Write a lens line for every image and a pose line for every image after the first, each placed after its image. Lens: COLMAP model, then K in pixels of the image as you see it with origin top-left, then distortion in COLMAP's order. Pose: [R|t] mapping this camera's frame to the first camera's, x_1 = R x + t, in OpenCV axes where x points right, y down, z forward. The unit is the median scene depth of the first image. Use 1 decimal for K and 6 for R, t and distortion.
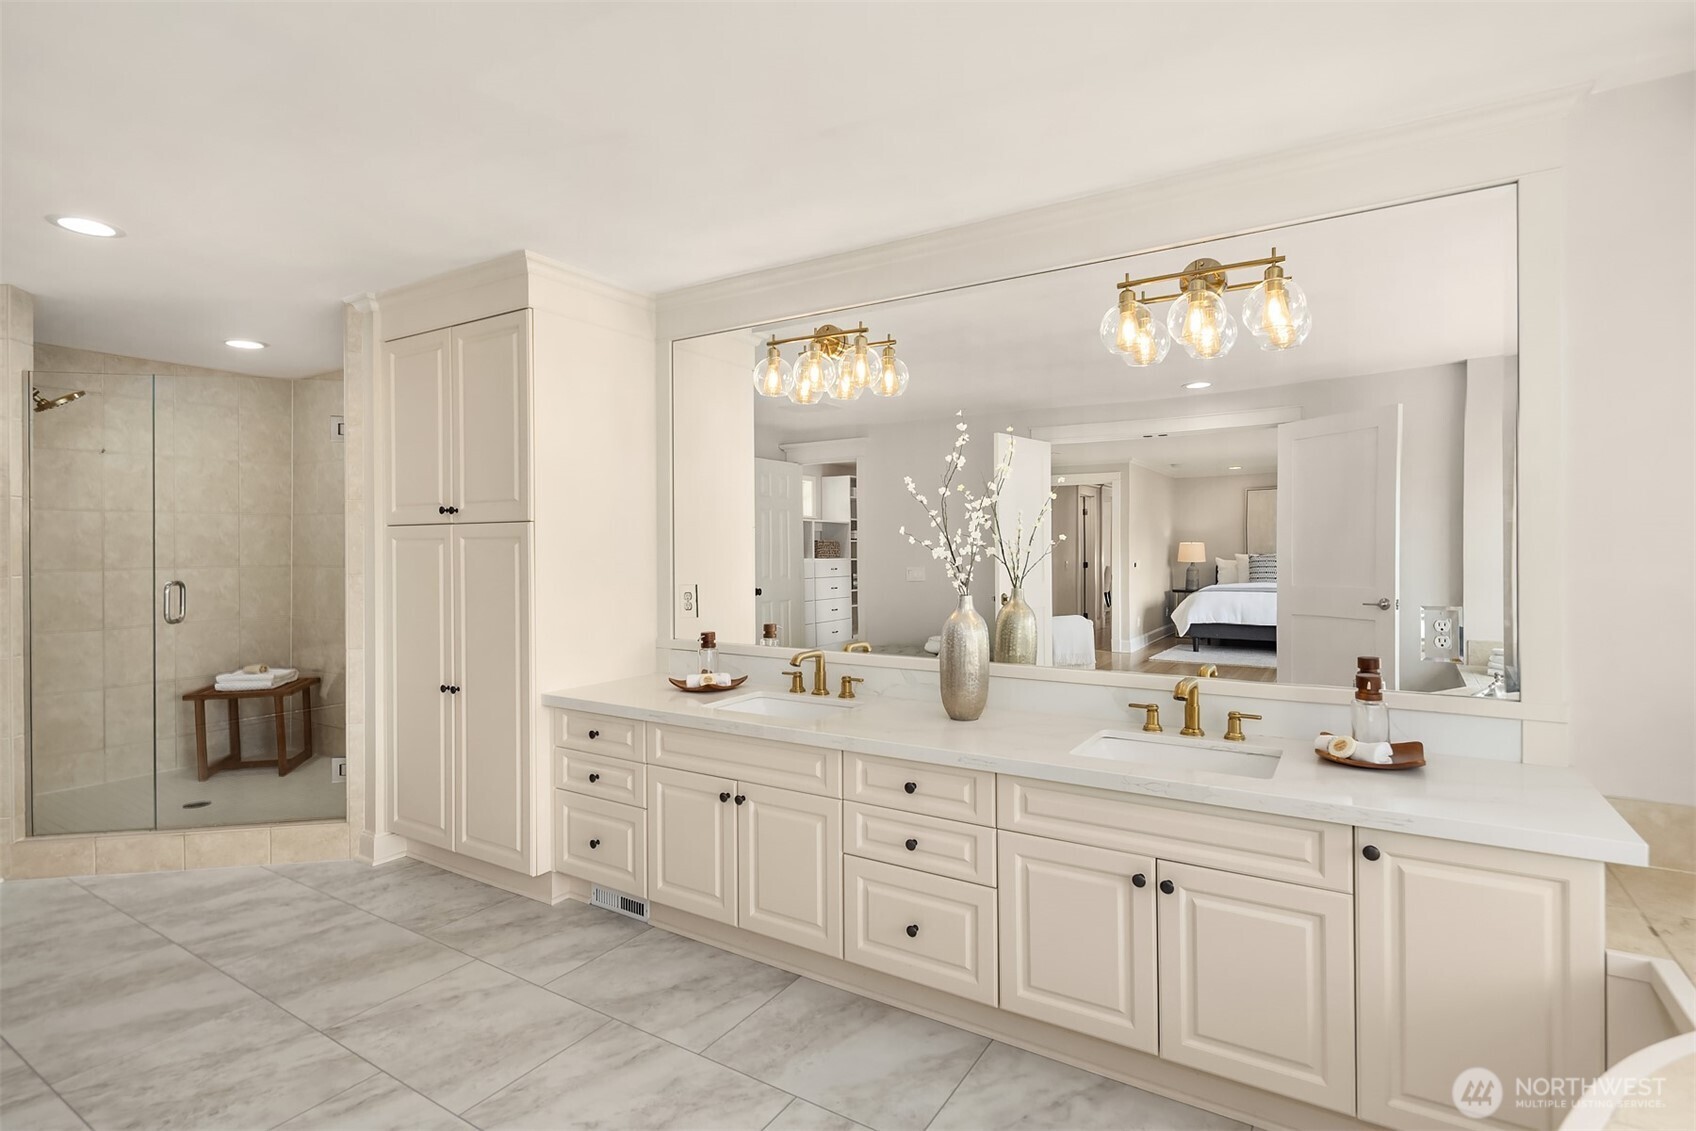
lens RADIAL K [[828.1, 0, 854.0], [0, 828.1, 548.5], [0, 0, 1]] dist [0.000644, -0.001028]
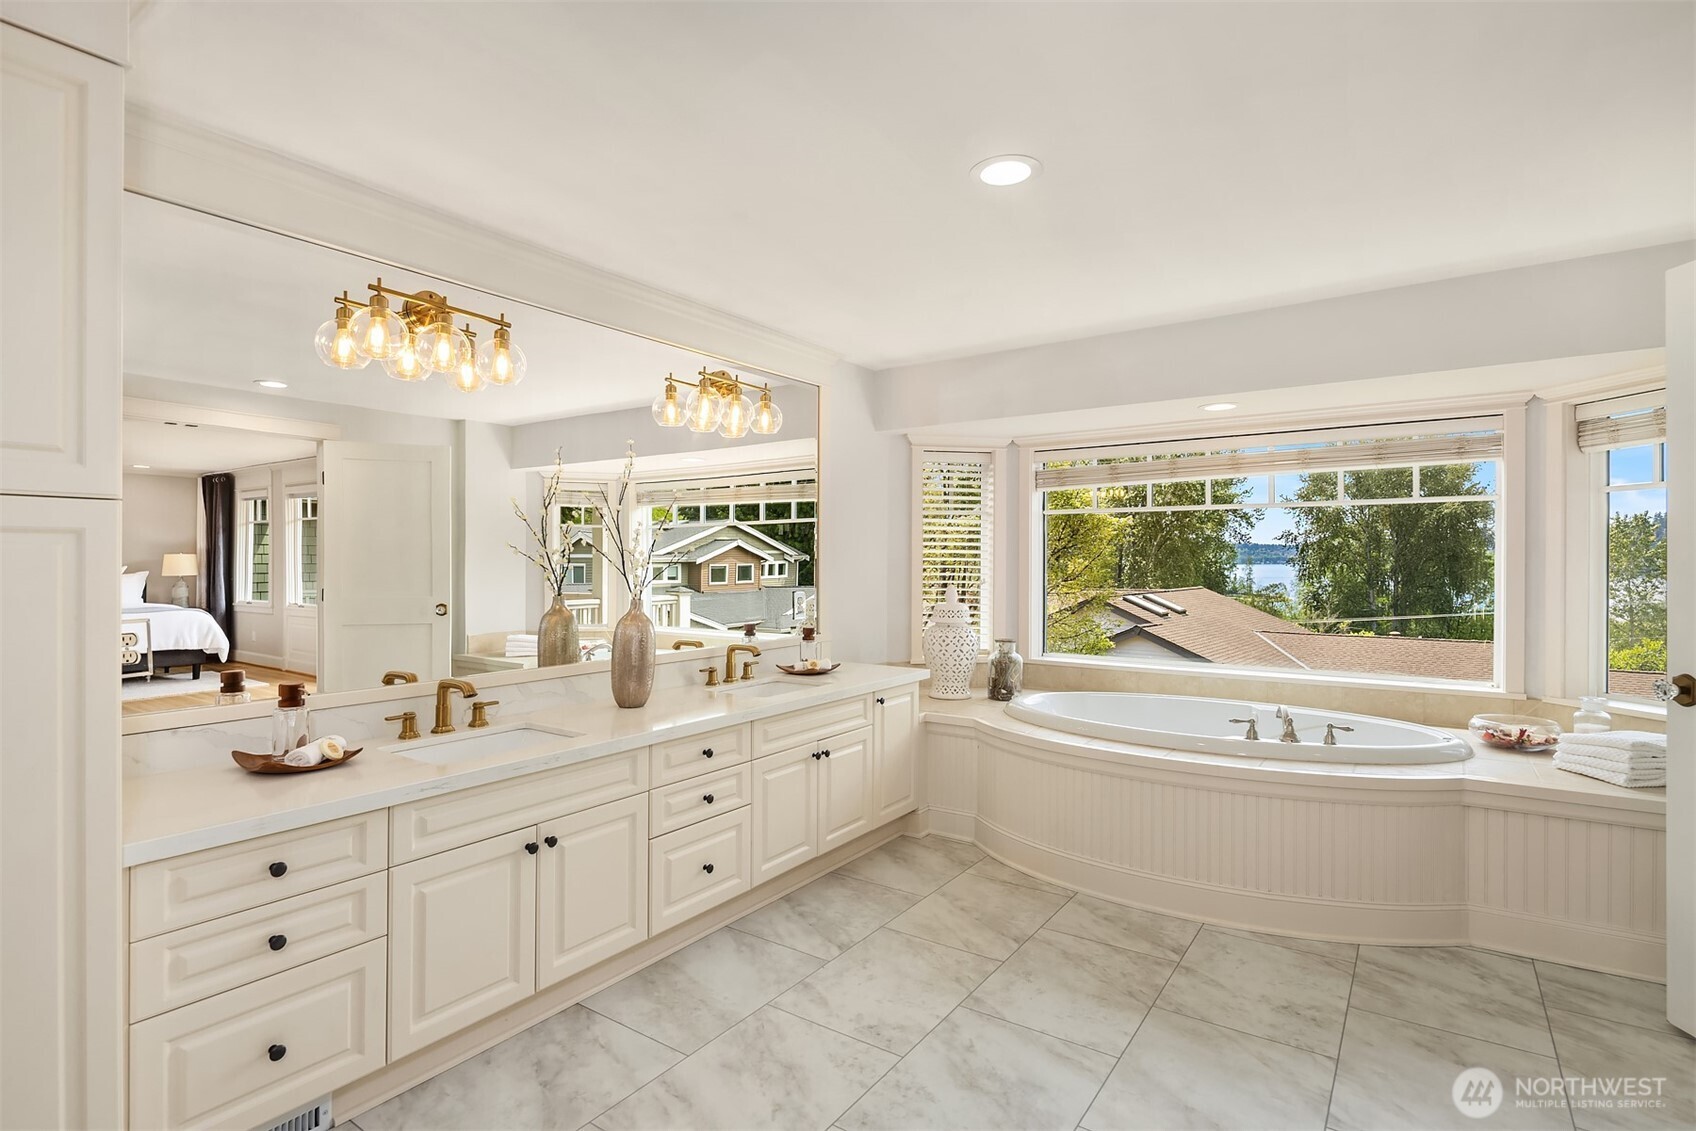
lens RADIAL K [[840.5, 0, 848.0], [0, 840.5, 565.5], [0, 0, 1]] dist [0.000627, -0.000549]
pose [[0.045621, -0.002214, 0.998956, -1.097625], [-0.000427, 0.999997, 0.002236, 0.006462], [-0.998959, -0.000528, 0.045620, 0.689471]]
